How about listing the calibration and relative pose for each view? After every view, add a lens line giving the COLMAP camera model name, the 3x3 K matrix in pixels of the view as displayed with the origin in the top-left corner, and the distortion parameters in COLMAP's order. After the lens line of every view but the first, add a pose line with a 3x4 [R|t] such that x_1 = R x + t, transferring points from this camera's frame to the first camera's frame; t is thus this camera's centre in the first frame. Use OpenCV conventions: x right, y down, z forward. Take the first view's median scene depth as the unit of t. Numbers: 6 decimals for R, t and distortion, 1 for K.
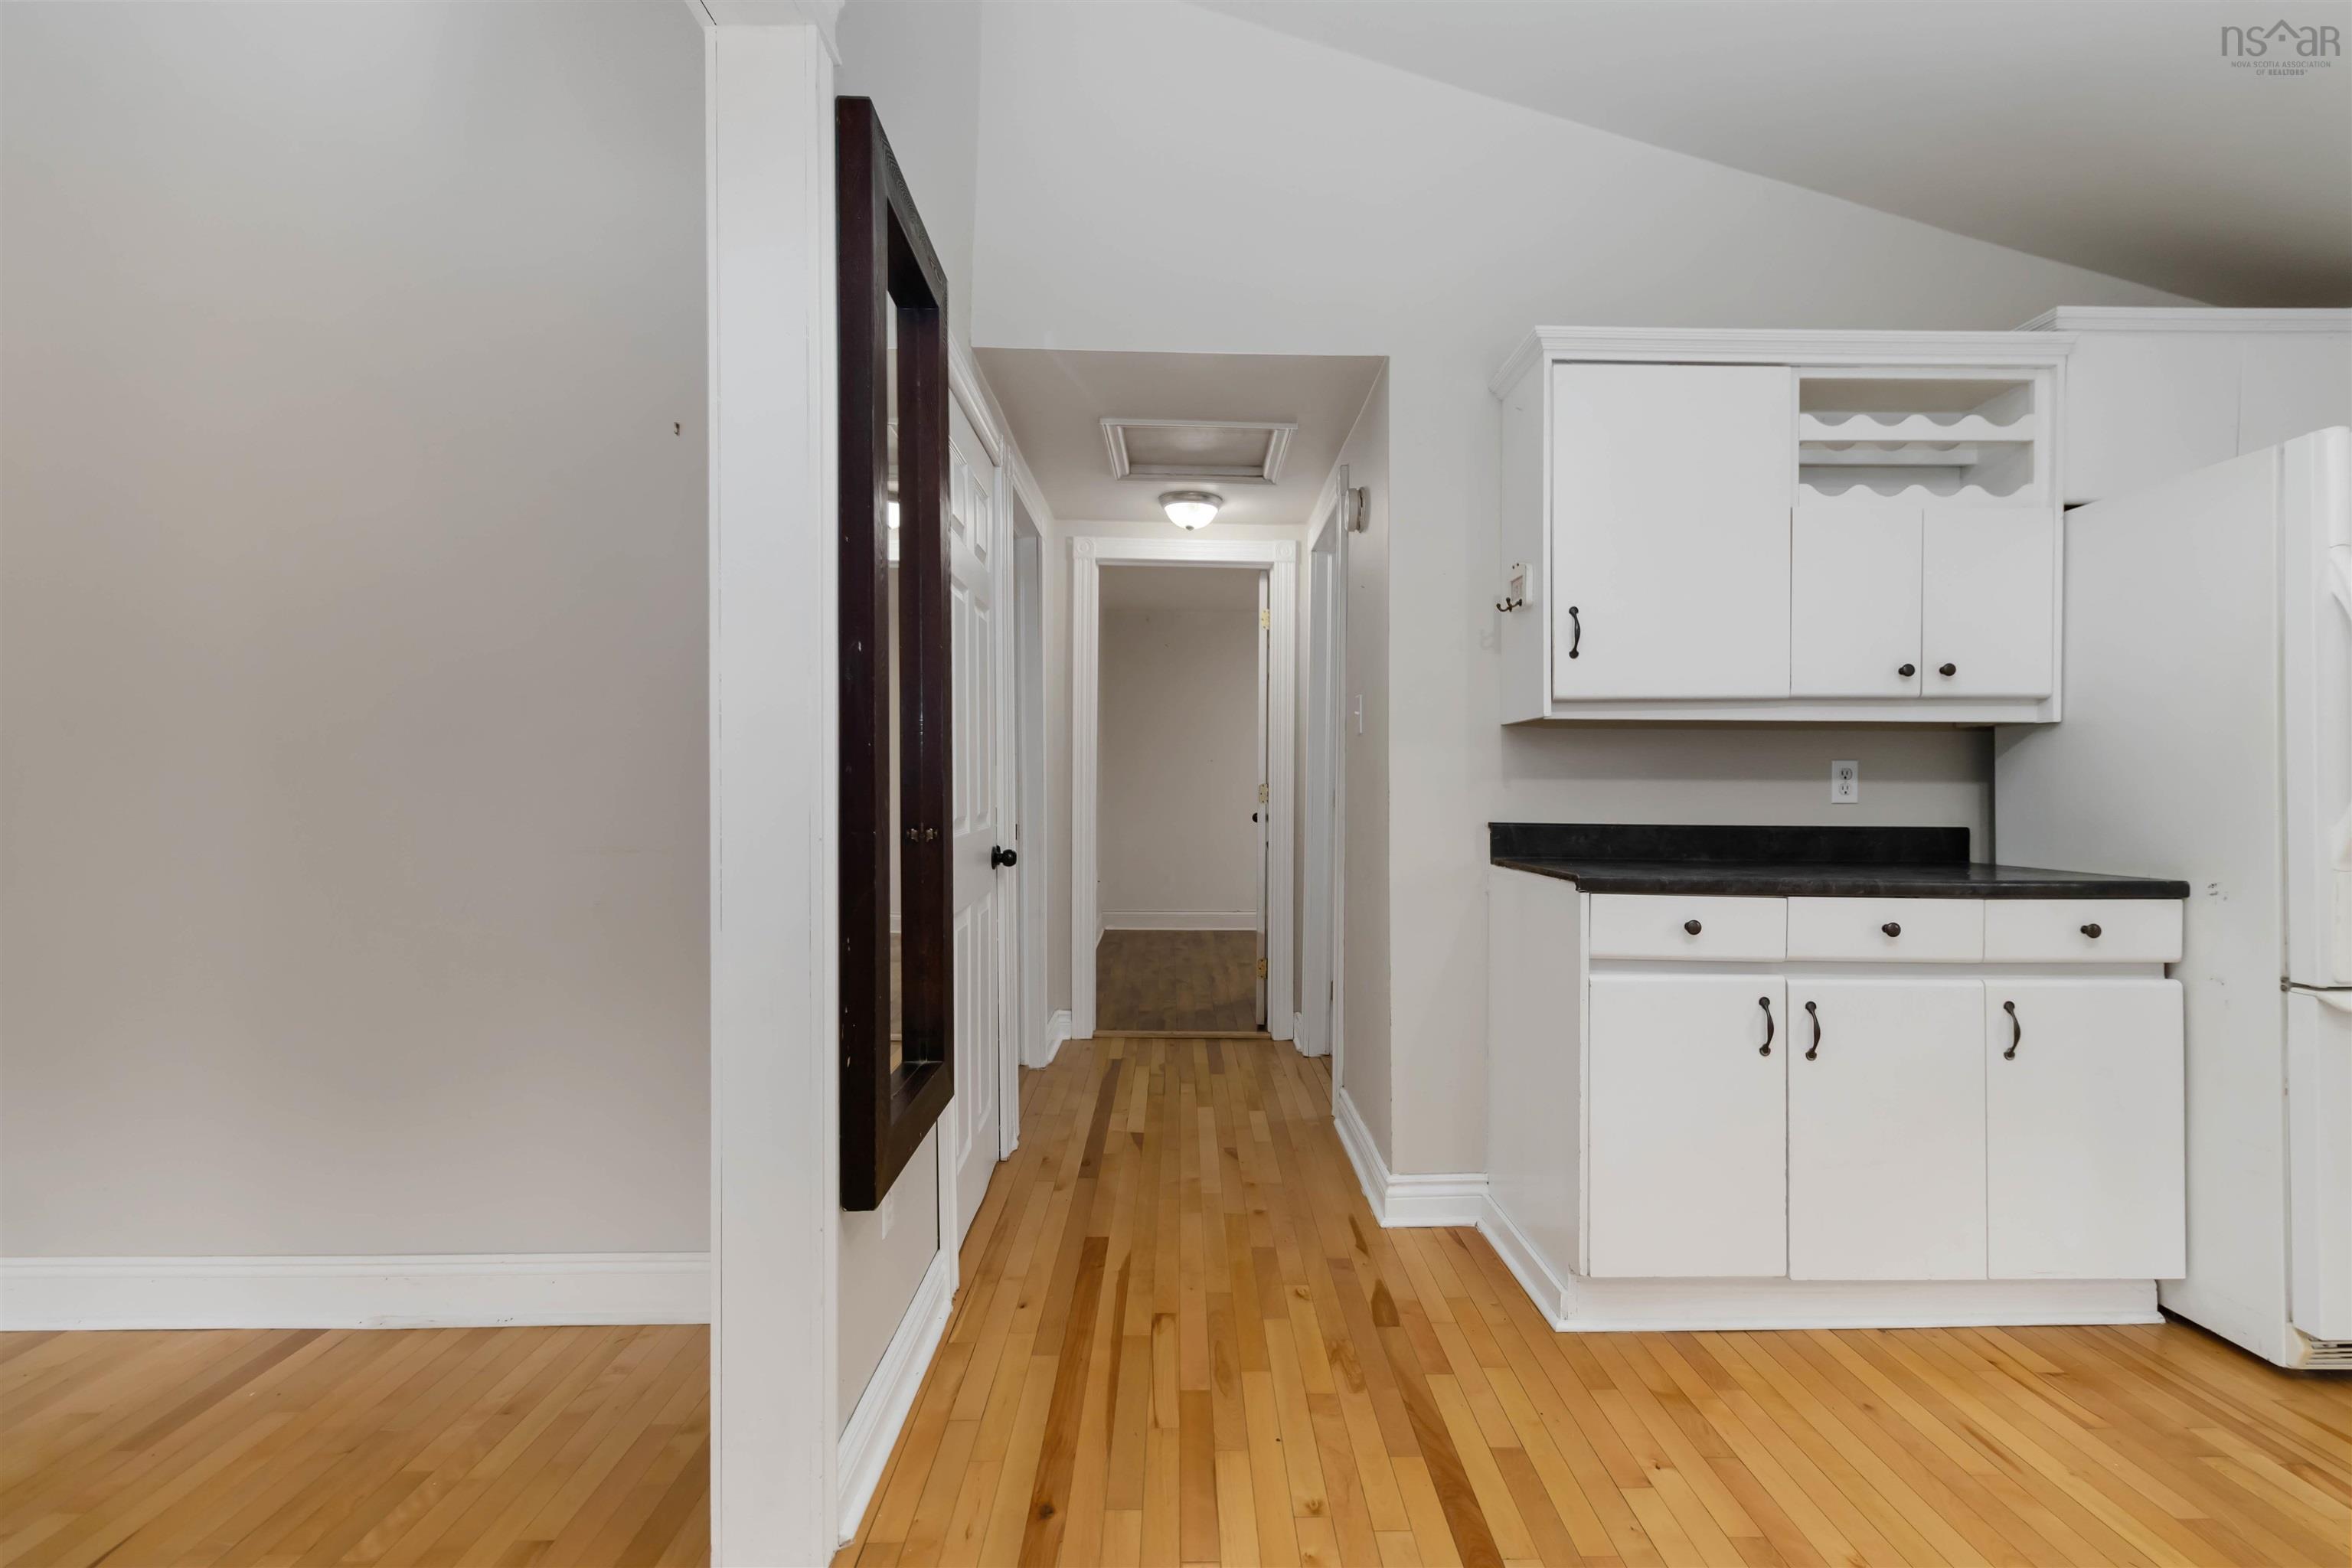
lens RADIAL K [[1117.1, 0, 1182.3], [0, 1117.1, 789.4], [0, 0, 1]] dist [0.005301, 0.001134]
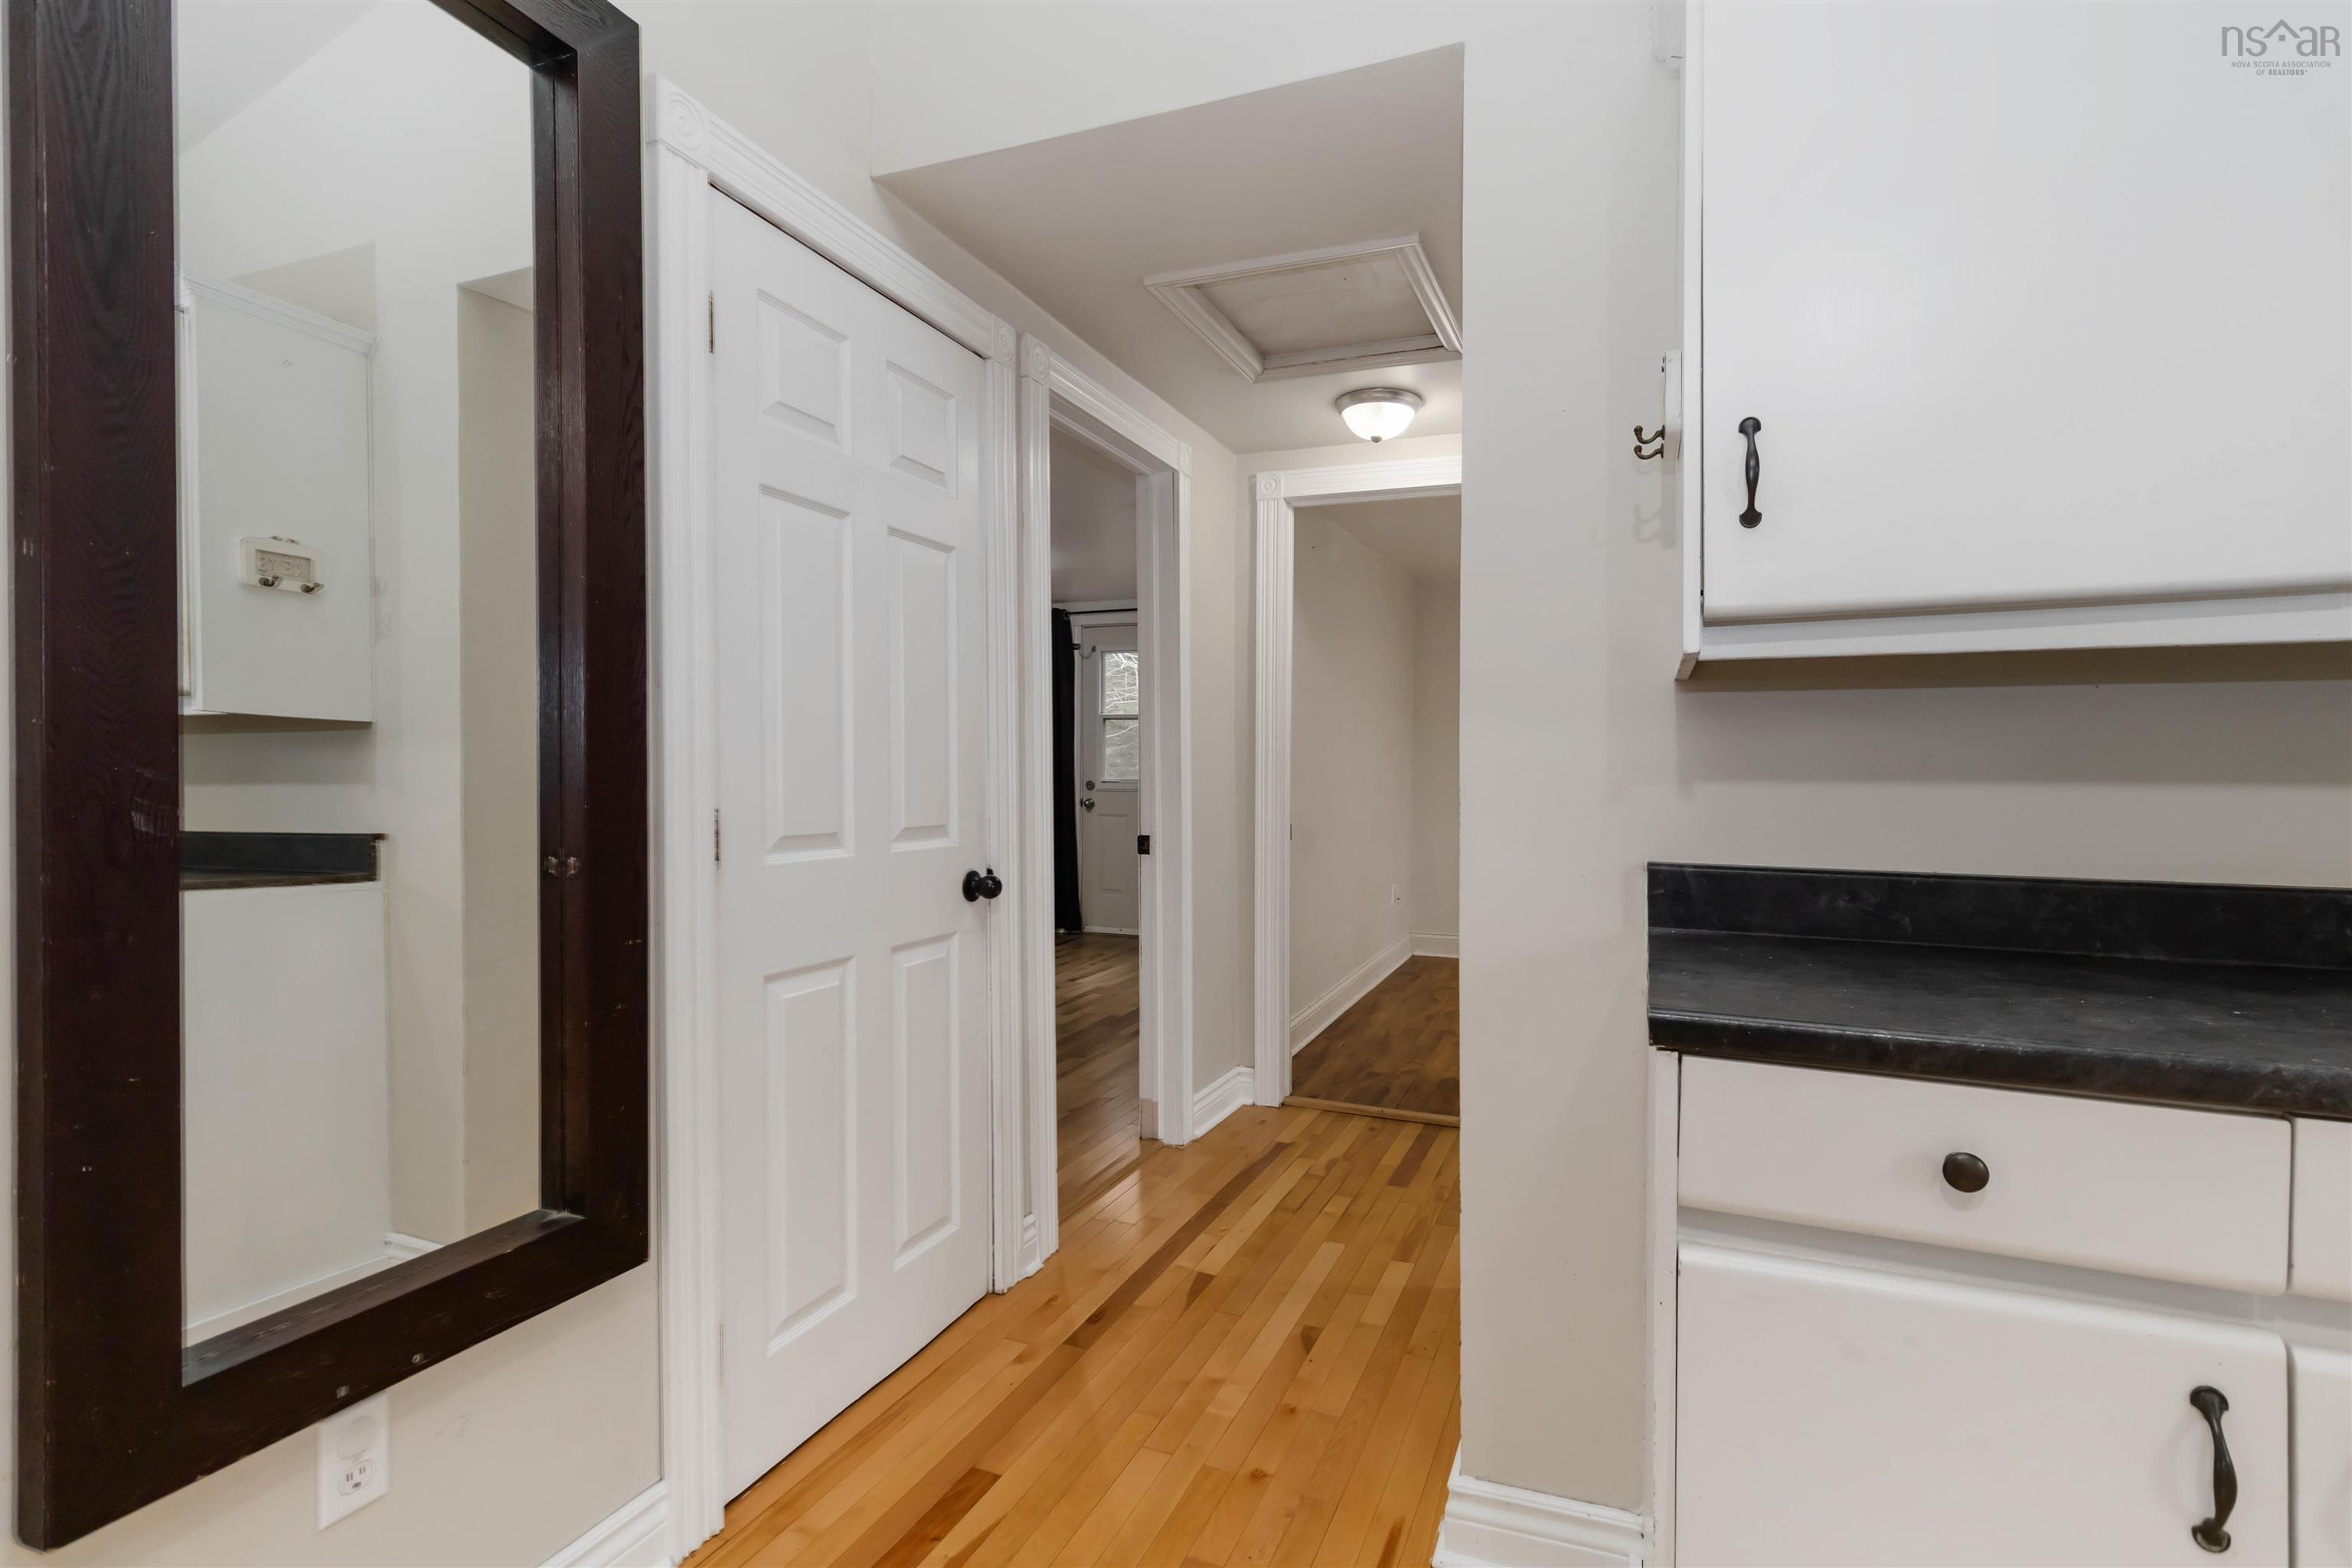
lens RADIAL K [[1117.1, 0, 1183.2], [0, 1117.1, 783.4], [0, 0, 1]] dist [0.005301, 0.001134]
pose [[0.920519, 0.002705, -0.390688, 0.304736], [-0.003626, 0.999992, -0.001619, -0.007101], [0.390681, 0.002907, 0.920522, 0.456466]]
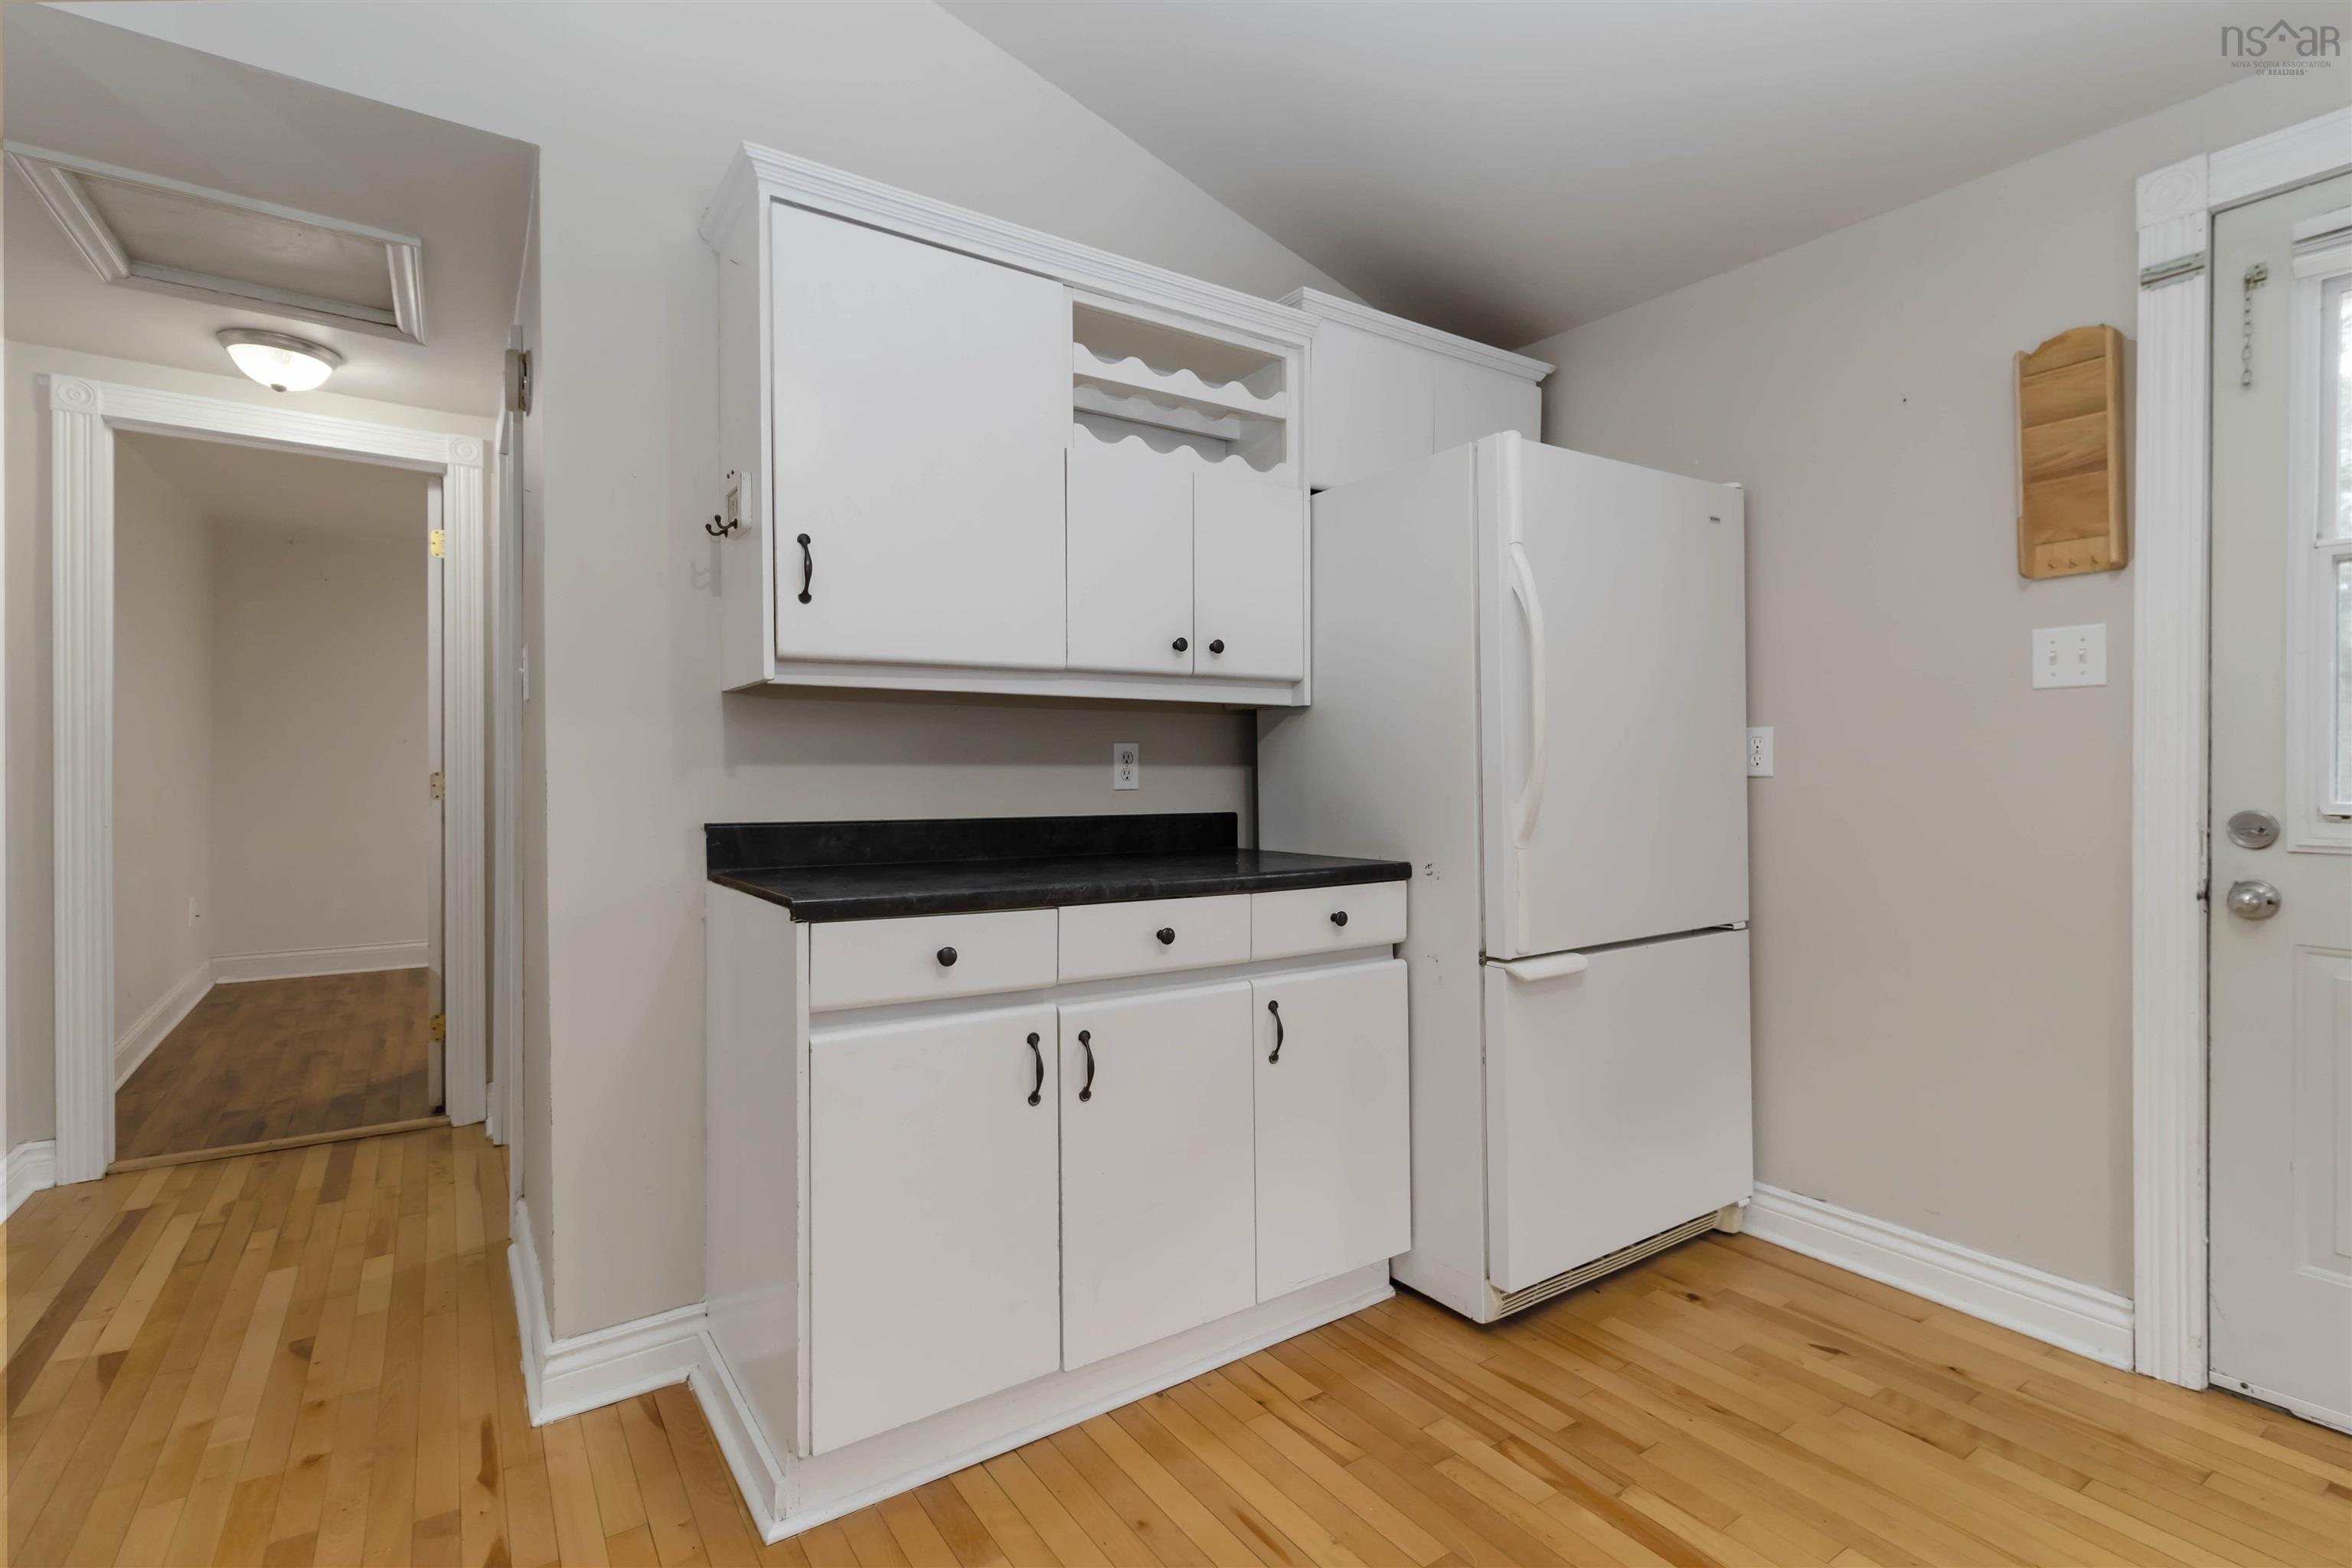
lens RADIAL K [[1117.1, 0, 1221.1], [0, 1117.1, 774.3], [0, 0, 1]] dist [0.005301, 0.001134]
pose [[0.825391, -0.008285, 0.564500, 0.151933], [0.008000, 0.999964, 0.002979, -0.002554], [-0.564504, 0.002057, 0.825428, 0.218180]]
